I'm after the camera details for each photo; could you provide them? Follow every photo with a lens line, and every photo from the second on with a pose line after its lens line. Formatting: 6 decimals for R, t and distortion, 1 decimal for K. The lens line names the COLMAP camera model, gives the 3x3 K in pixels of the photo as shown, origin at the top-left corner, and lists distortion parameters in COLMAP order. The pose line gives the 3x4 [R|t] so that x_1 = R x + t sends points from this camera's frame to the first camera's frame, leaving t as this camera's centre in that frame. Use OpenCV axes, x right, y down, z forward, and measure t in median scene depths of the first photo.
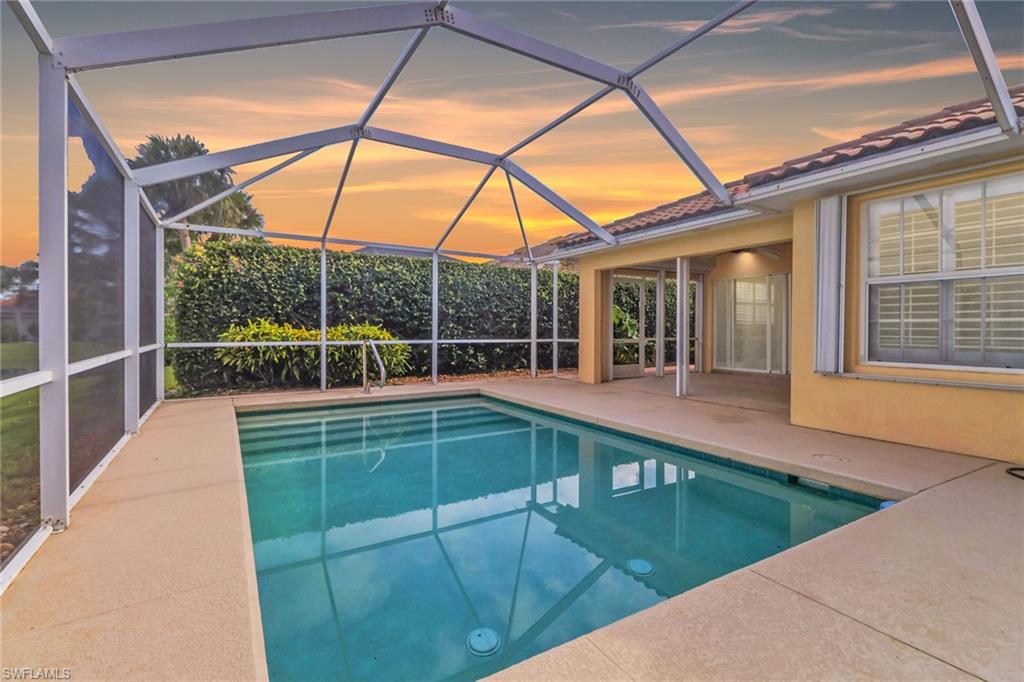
lens RADIAL K [[494.0, 0, 522.5], [0, 494.0, 337.3], [0, 0, 1]] dist [0.003936, 0.000411]
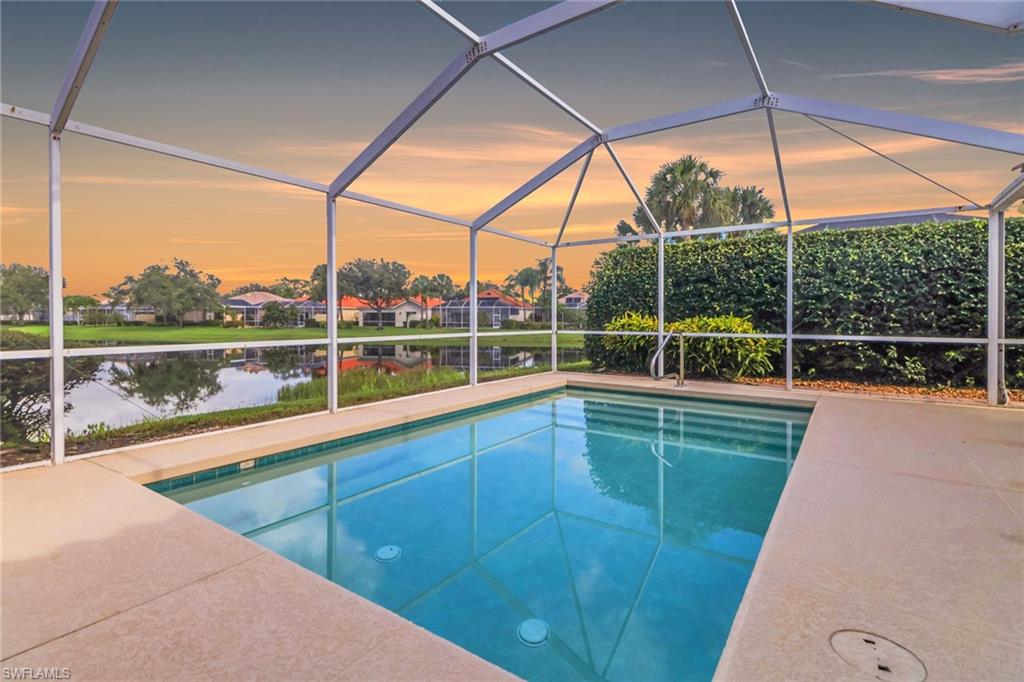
lens RADIAL K [[501.1, 0, 508.5], [0, 501.1, 318.6], [0, 0, 1]] dist [0.009961, -0.000509]
pose [[0.366333, -0.002065, -0.930482, 0.409352], [-0.018768, 0.999778, -0.009608, -0.003994], [0.930295, 0.020983, 0.366213, 0.272254]]
